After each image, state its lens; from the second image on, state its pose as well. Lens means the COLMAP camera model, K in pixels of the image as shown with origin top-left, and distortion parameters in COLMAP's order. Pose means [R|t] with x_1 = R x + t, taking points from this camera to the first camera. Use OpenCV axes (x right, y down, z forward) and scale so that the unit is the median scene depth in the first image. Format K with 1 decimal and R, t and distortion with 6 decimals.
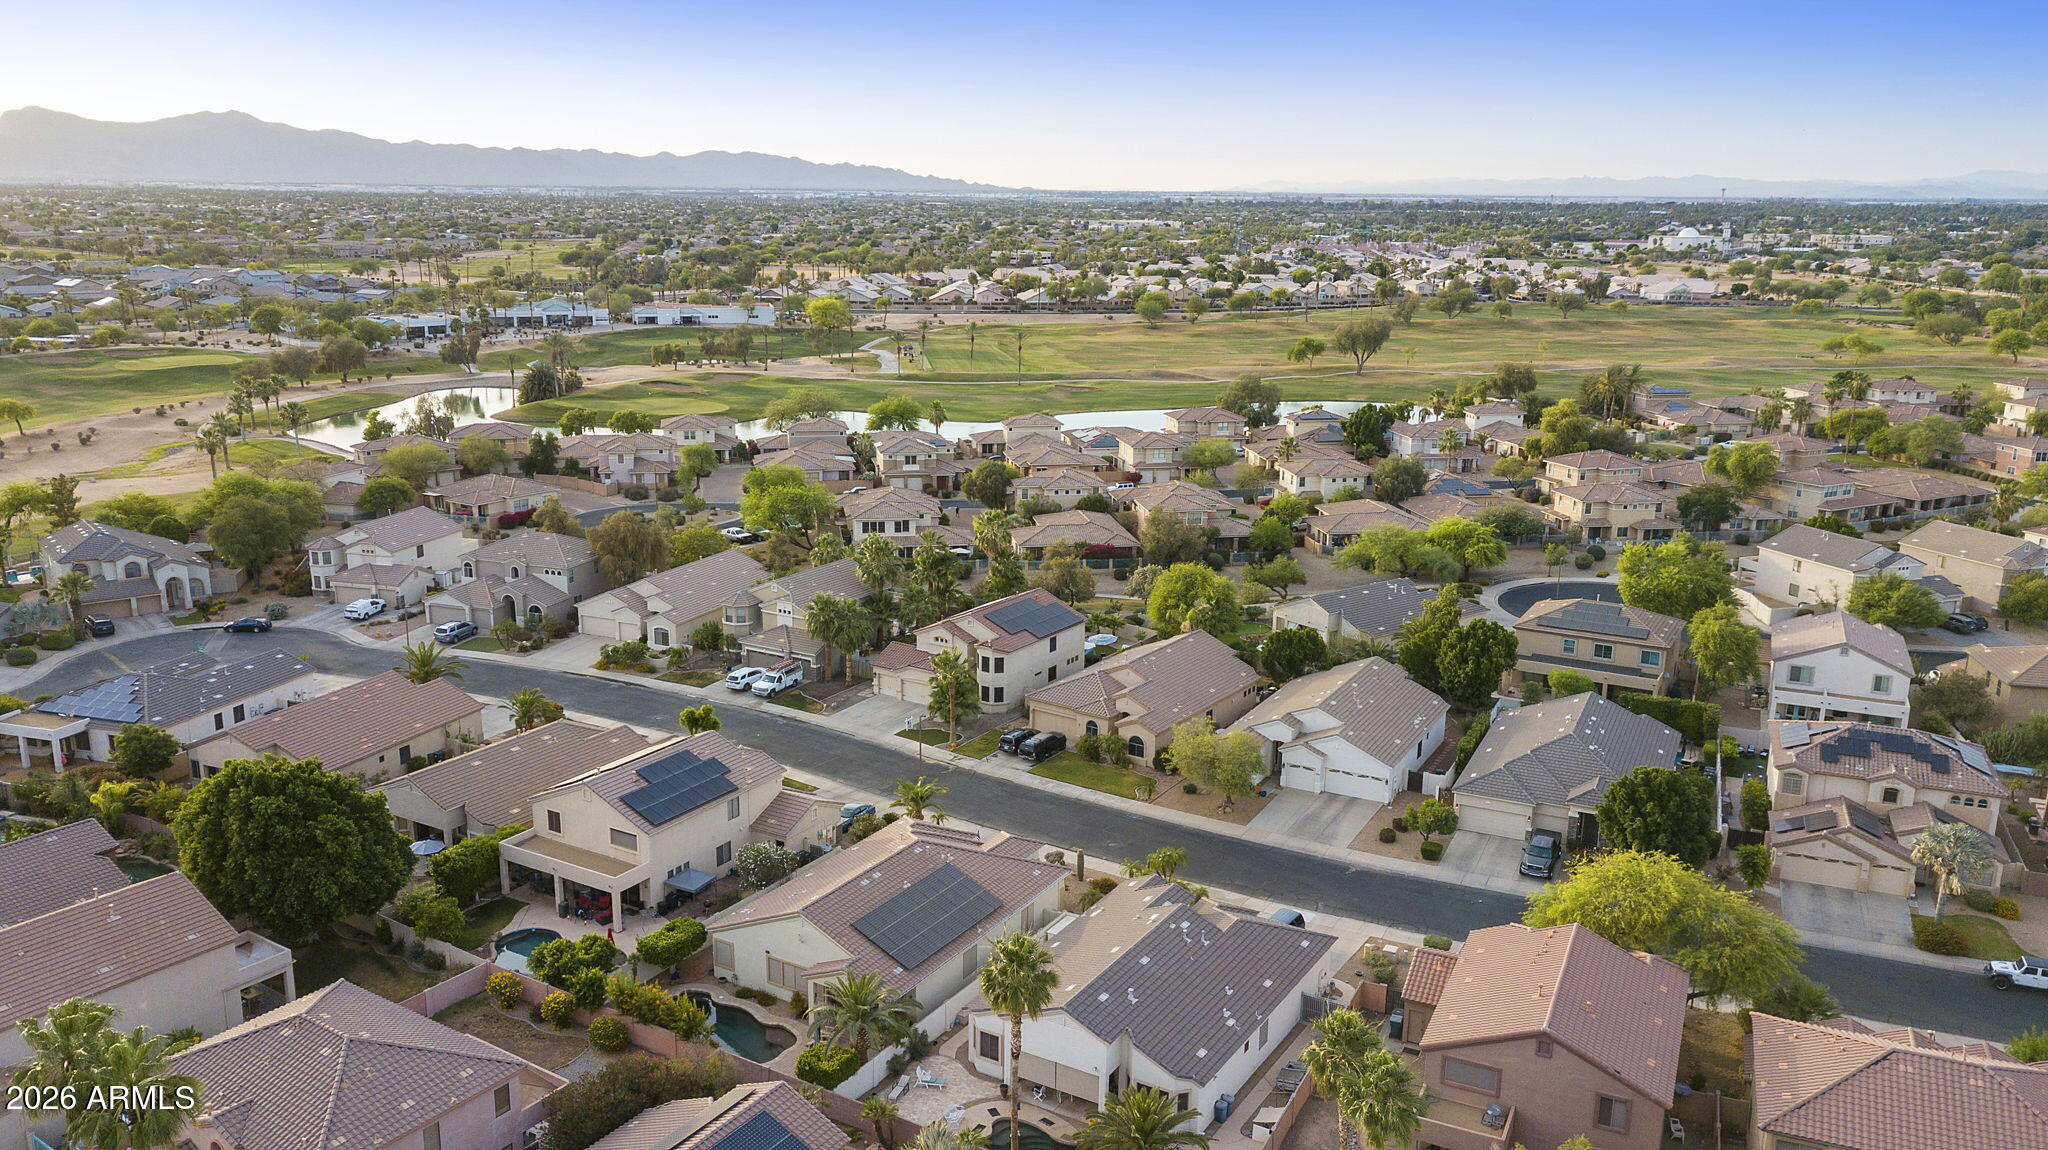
lens RADIAL K [[1545.2, 0, 1024.1], [0, 1545.2, 572.7], [0, 0, 1]] dist [0.007627, 0.003650]
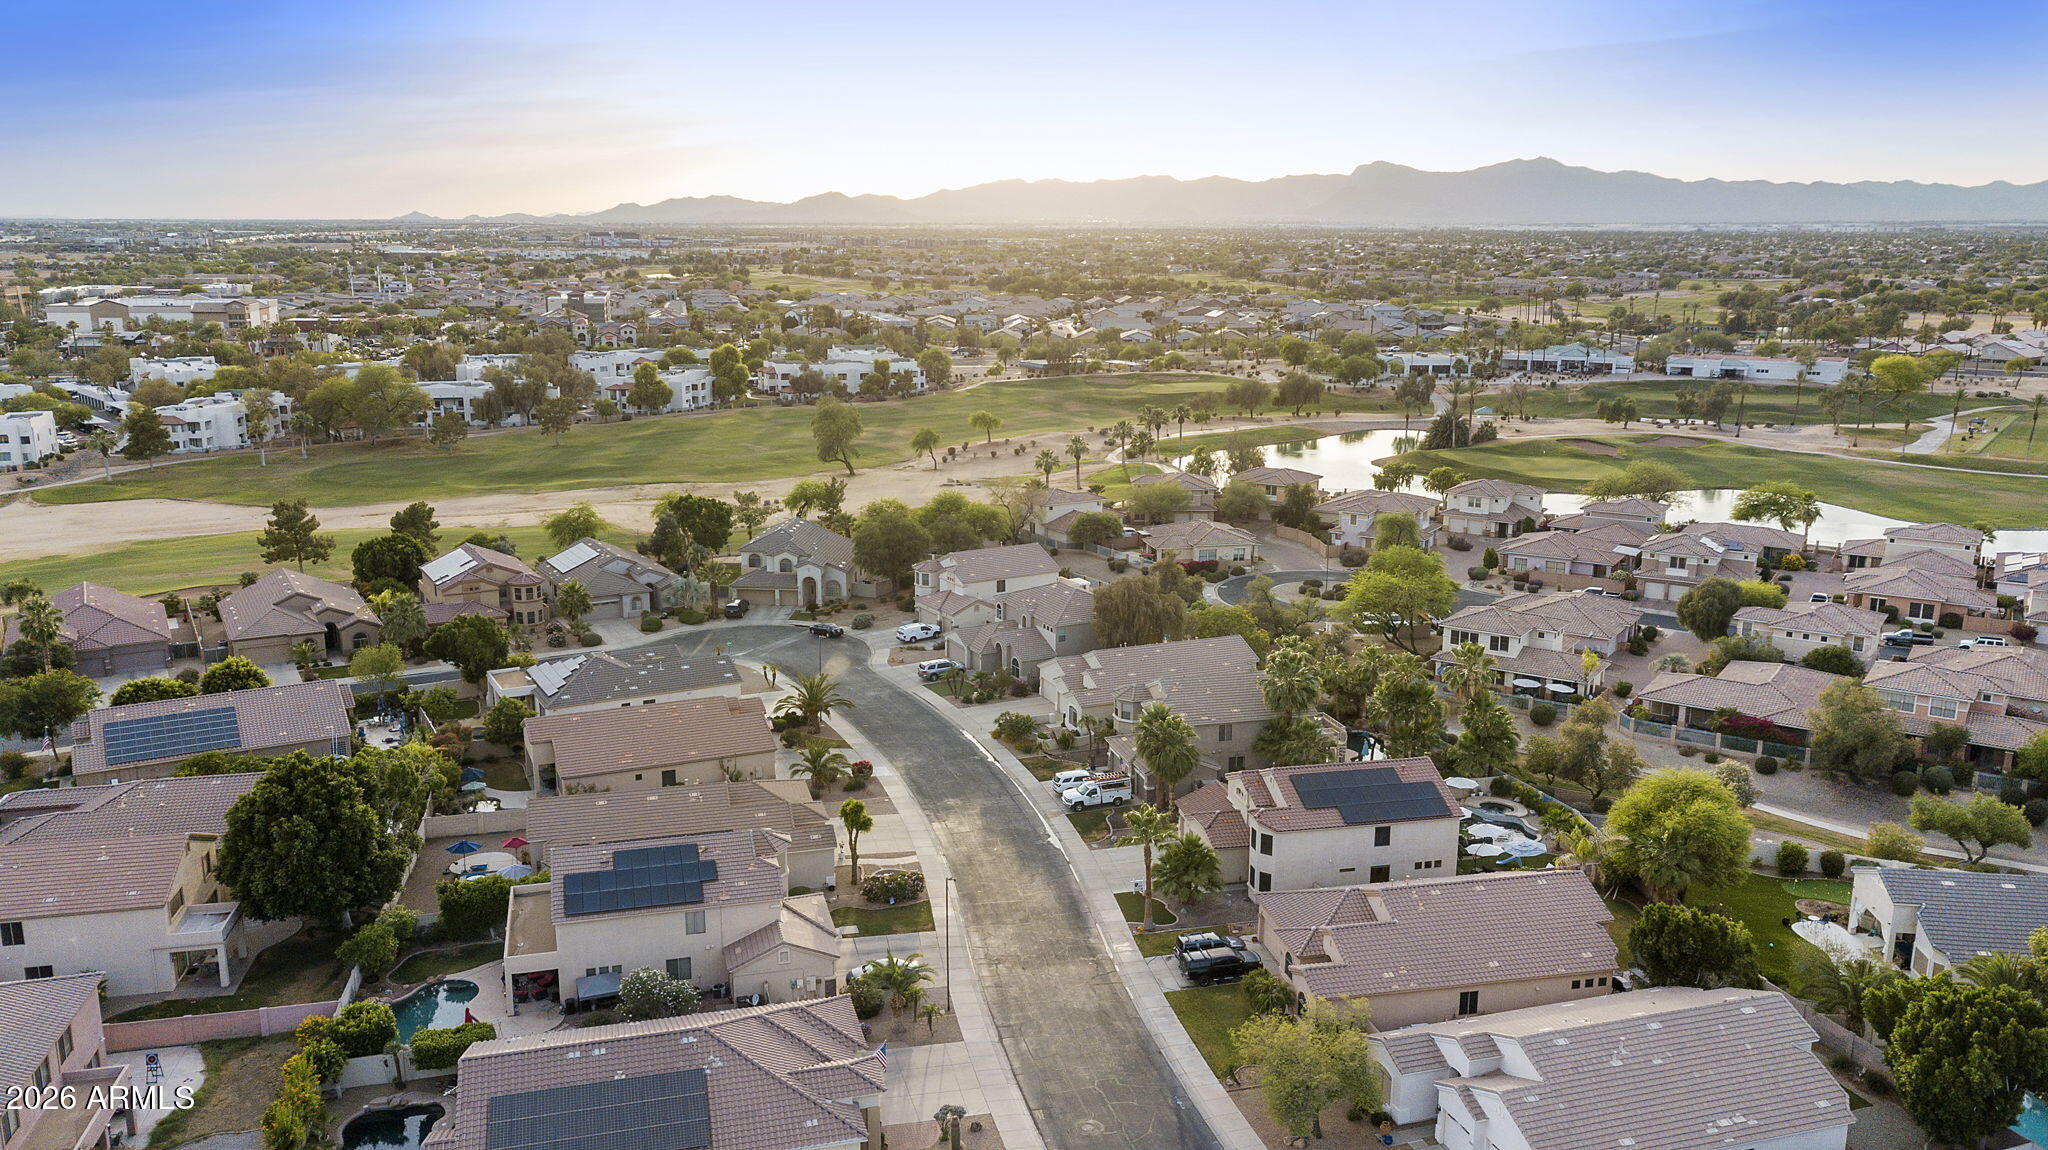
lens RADIAL K [[1545.2, 0, 1024.2], [0, 1545.2, 577.3], [0, 0, 1]] dist [0.007627, 0.003650]
pose [[0.718284, 0.141492, -0.681211, 0.249450], [-0.155961, 0.986931, 0.040544, -0.051172], [0.678044, 0.077120, 0.730964, 0.225020]]
